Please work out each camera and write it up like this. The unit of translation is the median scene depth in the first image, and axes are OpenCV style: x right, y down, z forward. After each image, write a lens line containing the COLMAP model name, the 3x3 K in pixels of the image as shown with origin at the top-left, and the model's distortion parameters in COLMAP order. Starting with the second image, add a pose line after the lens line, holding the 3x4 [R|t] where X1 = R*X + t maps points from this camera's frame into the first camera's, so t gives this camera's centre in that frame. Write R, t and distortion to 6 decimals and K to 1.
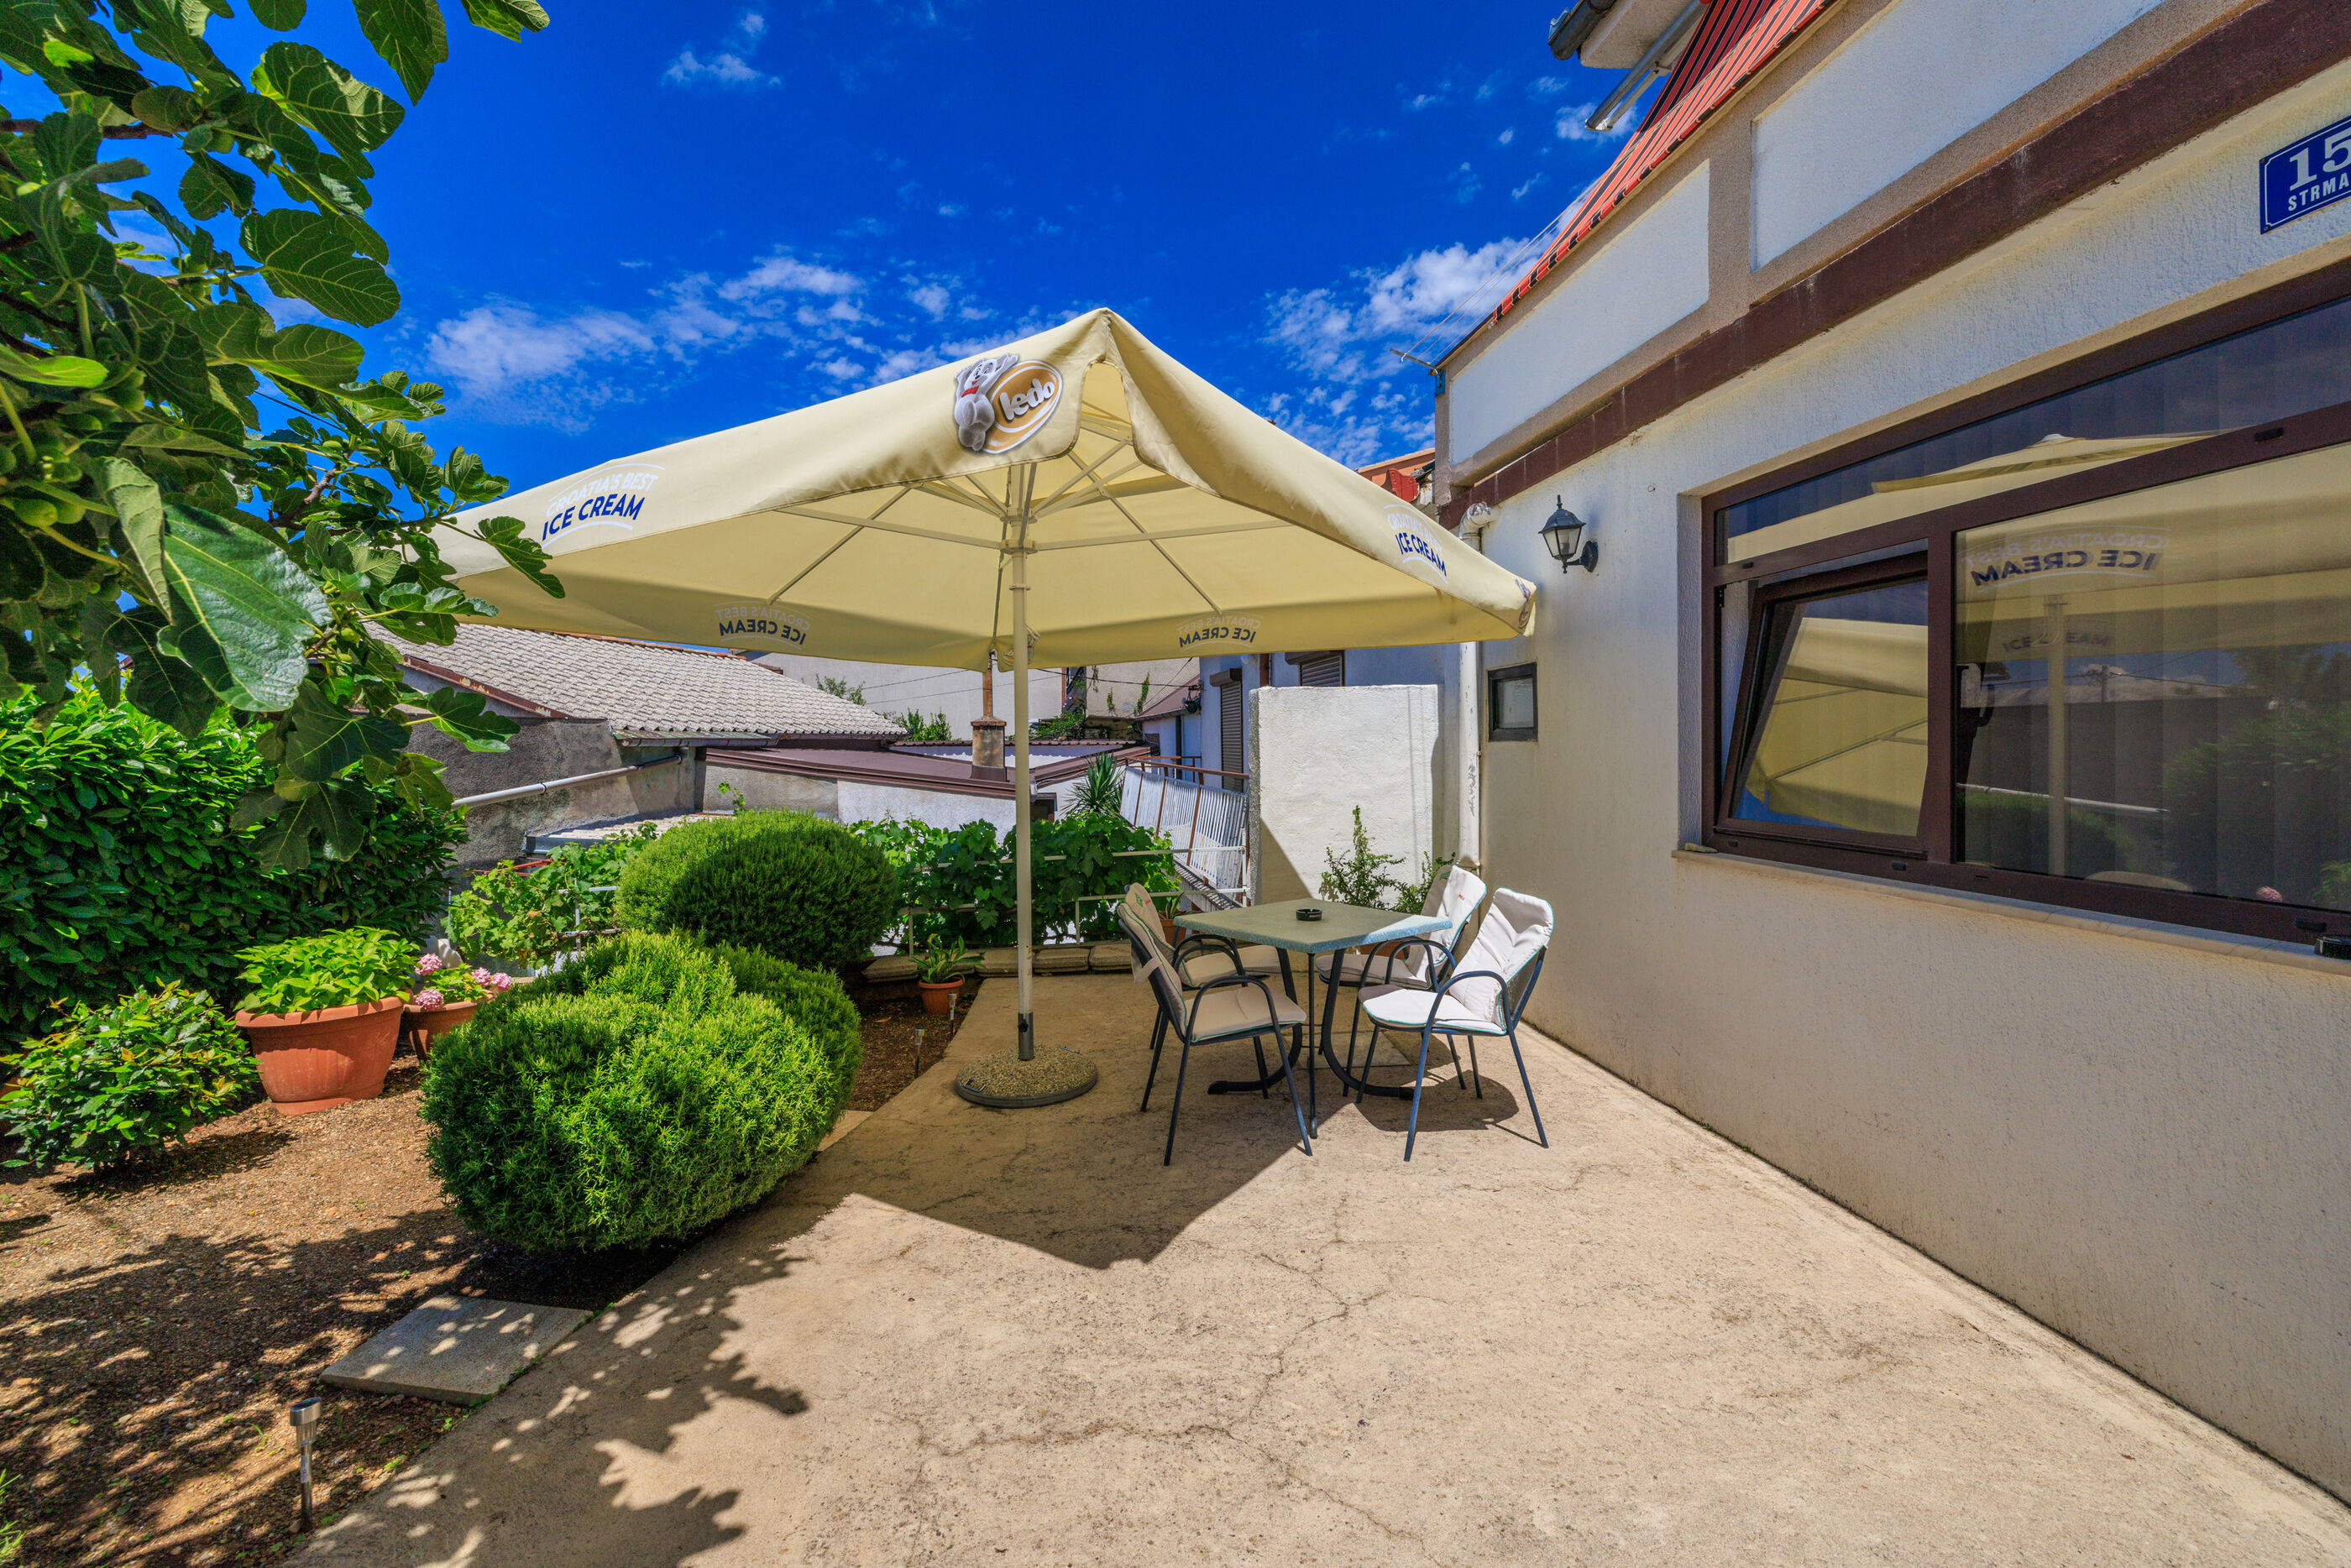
lens RADIAL K [[989.2, 0, 1185.3], [0, 989.2, 743.8], [0, 0, 1]] dist [-0.007323, 0.002023]
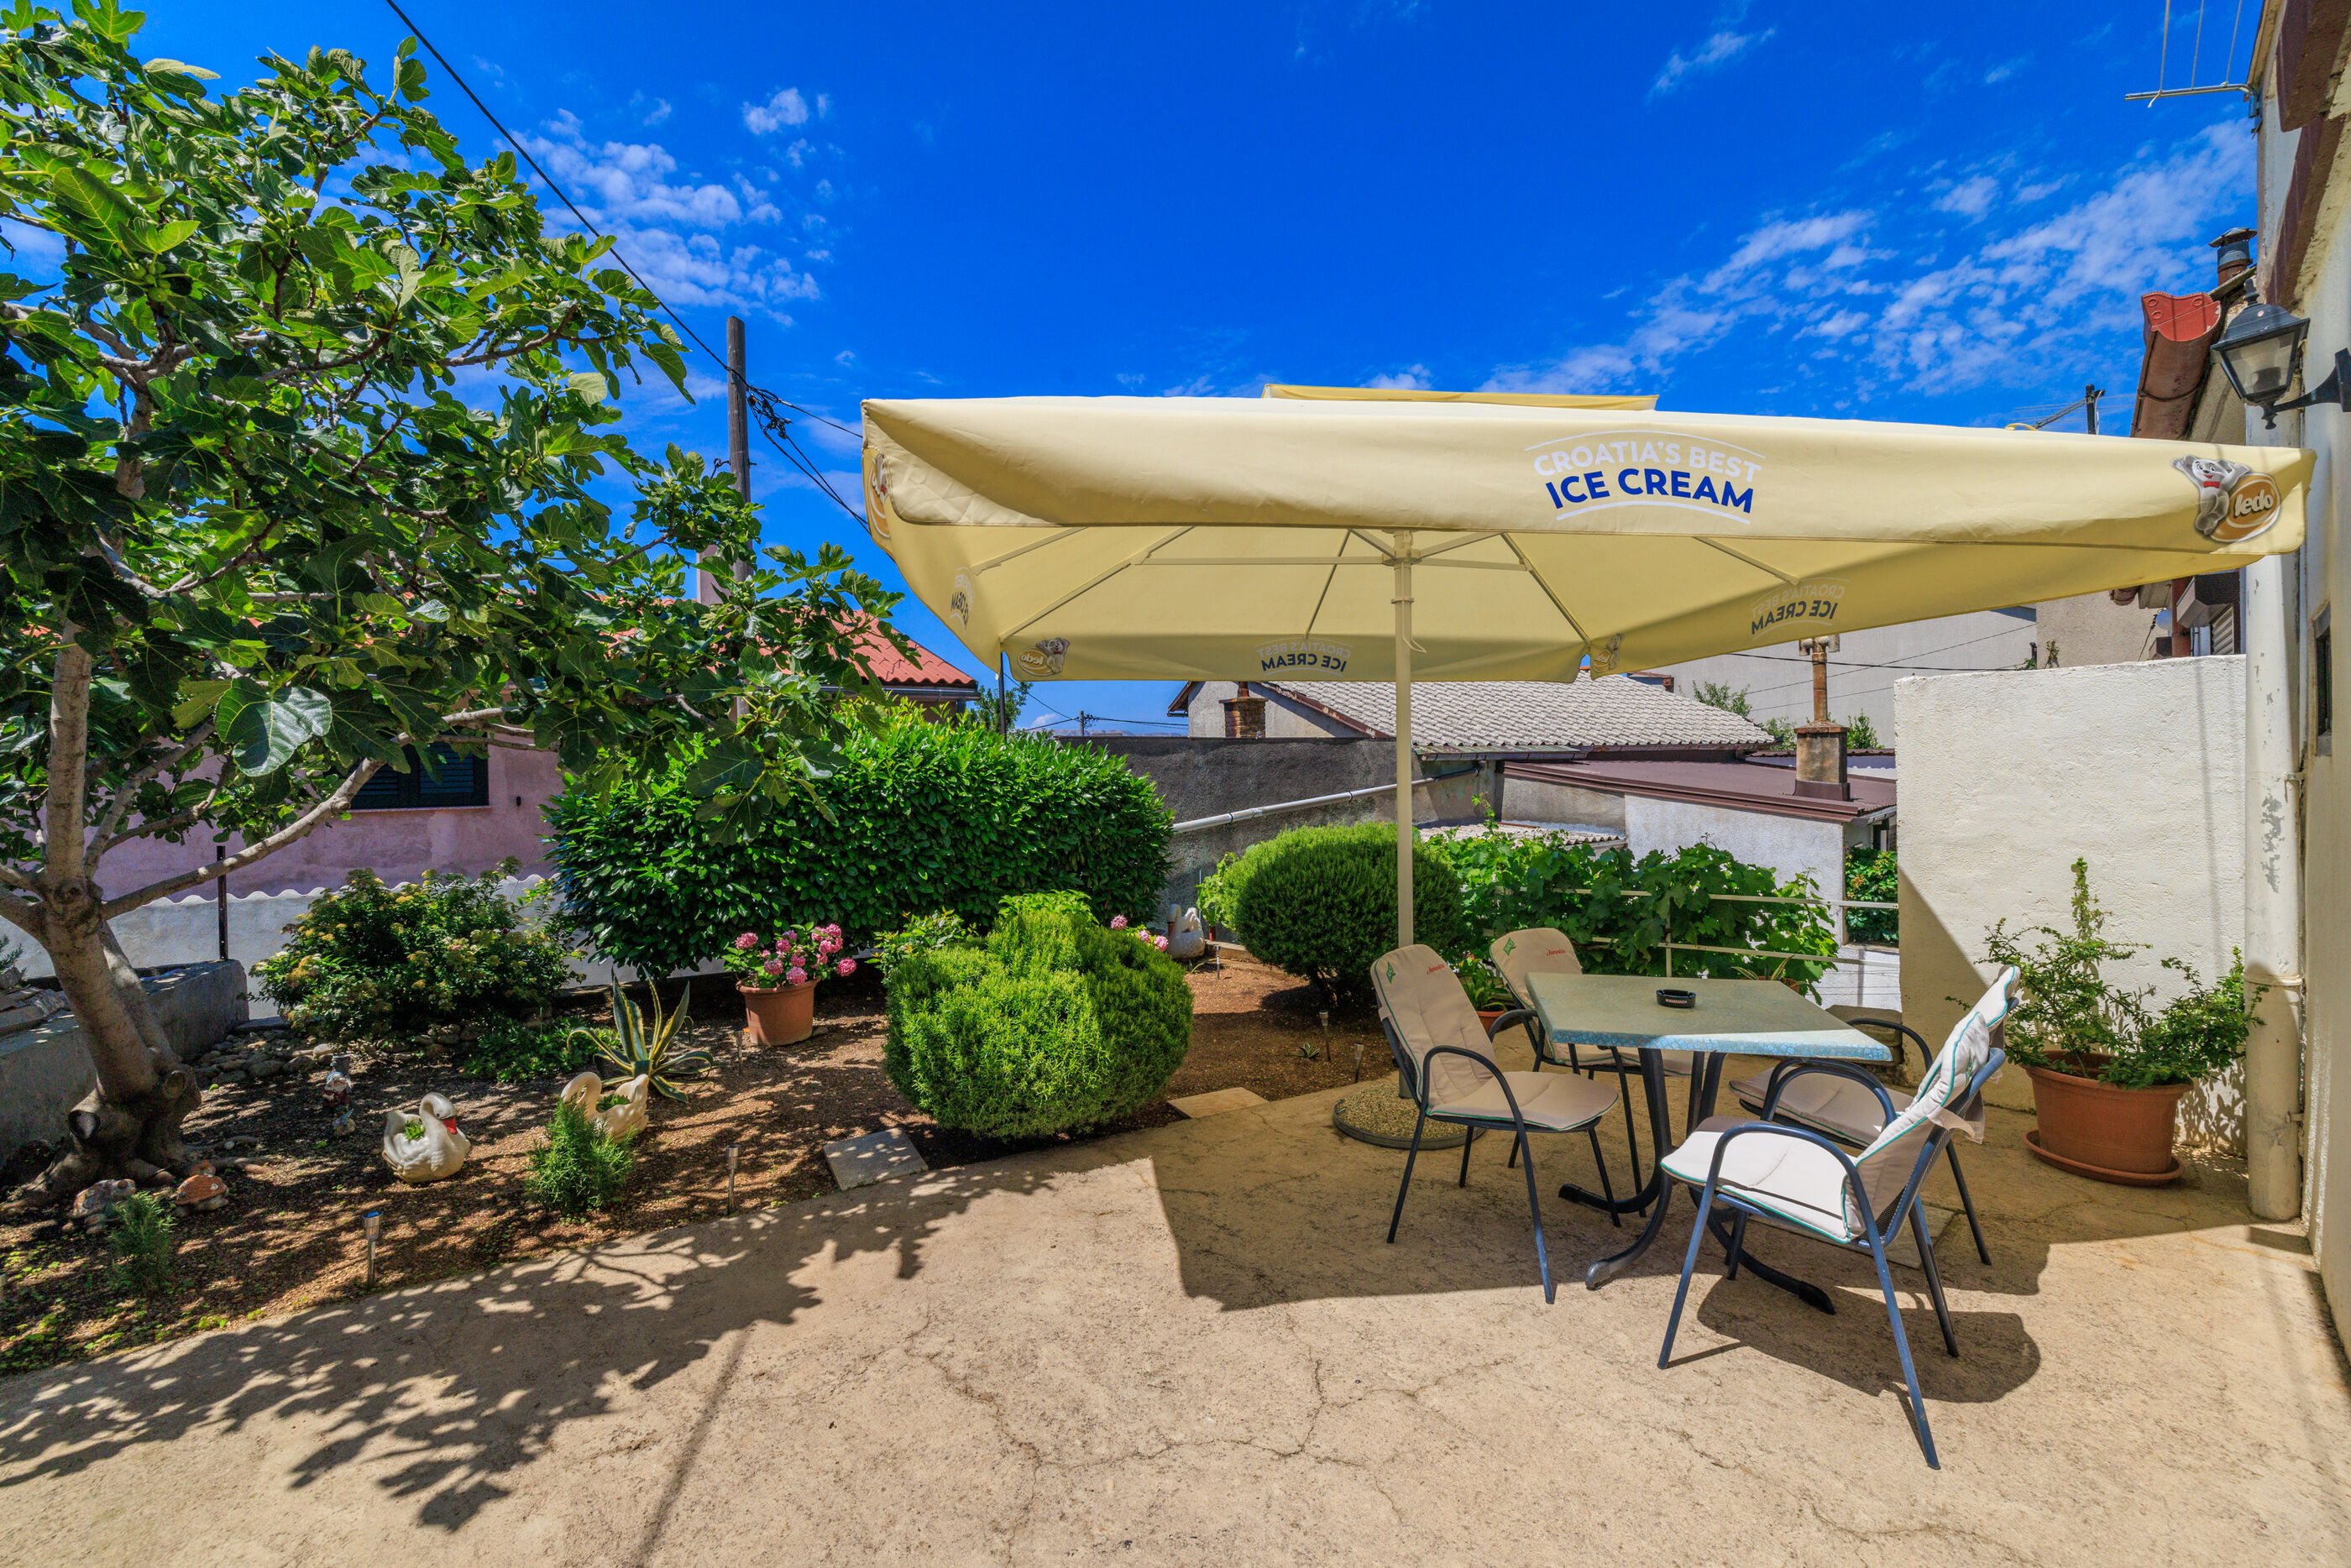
lens RADIAL K [[989.2, 0, 1191.6], [0, 989.2, 769.6], [0, 0, 1]] dist [-0.007323, 0.002023]
pose [[0.614705, 0.002744, -0.788752, 0.570283], [0.010765, 0.999872, 0.011868, -0.011919], [0.788683, -0.015786, 0.614597, 0.318777]]
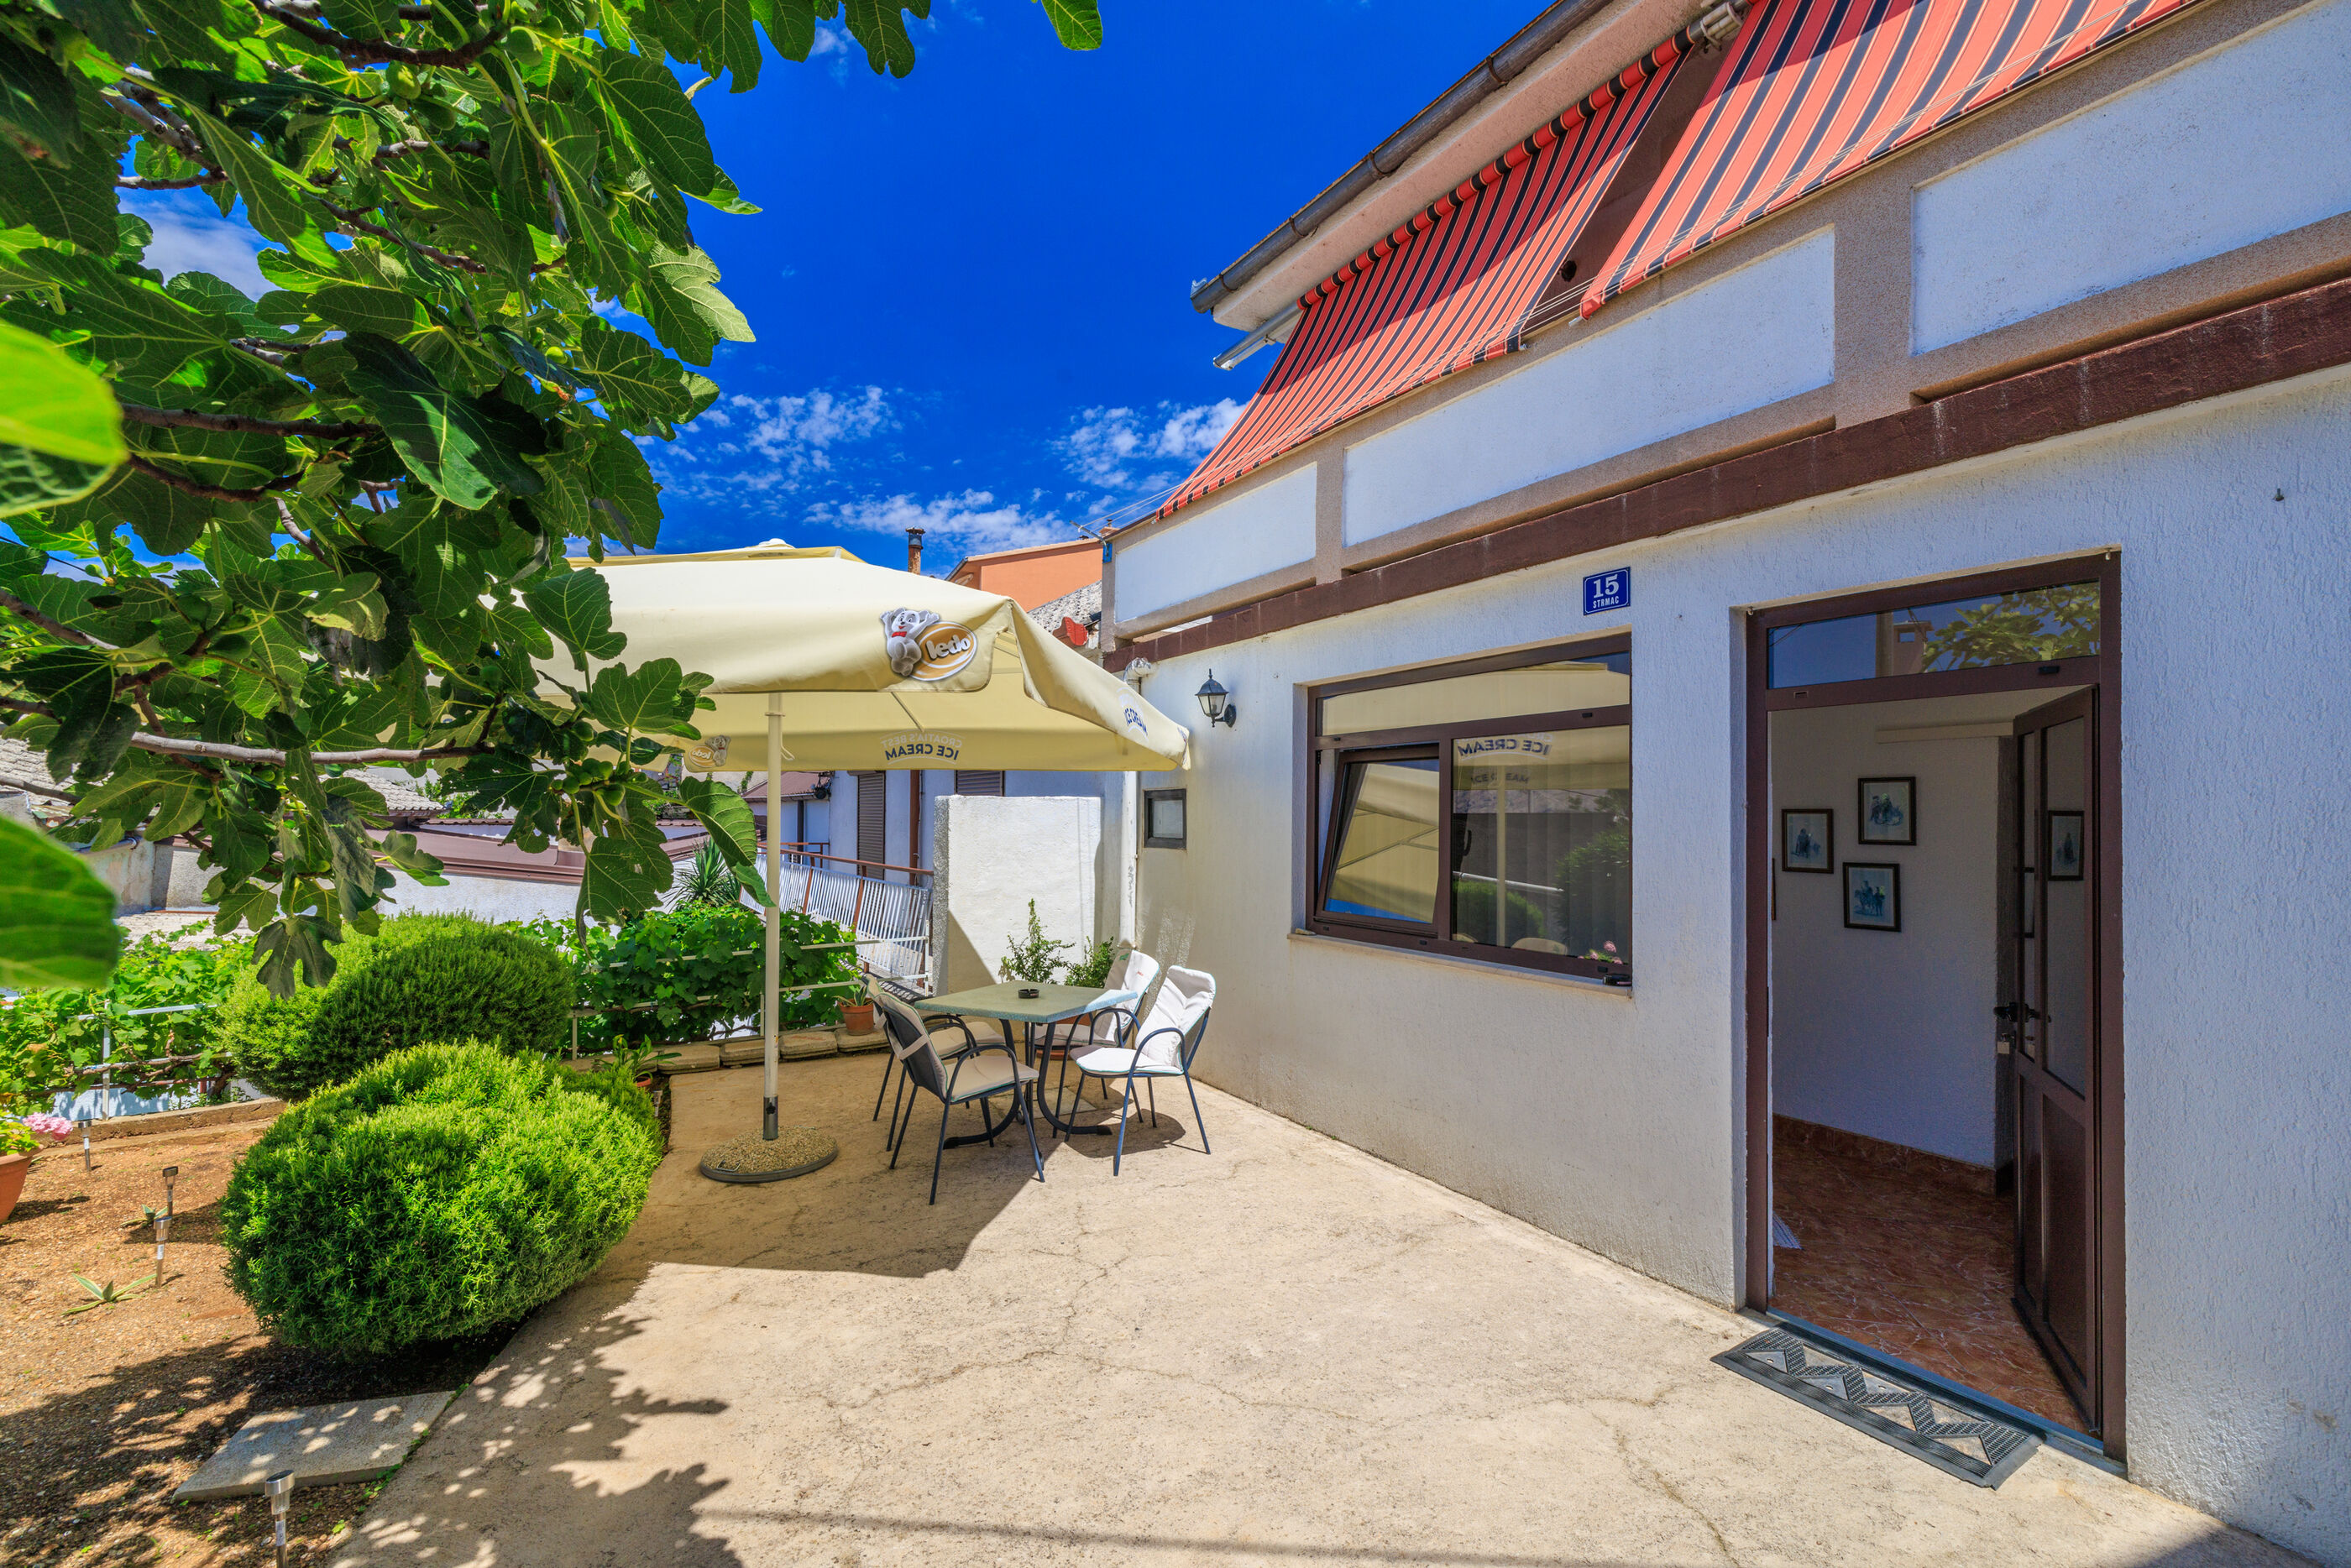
lens RADIAL K [[989.2, 0, 1200.0], [0, 989.2, 778.0], [0, 0, 1]] dist [-0.007323, 0.002023]
pose [[0.909559, 0.033978, 0.414183, -0.244501], [-0.016570, 0.998825, -0.045552, -0.054824], [-0.415244, 0.034569, 0.909053, -0.278485]]
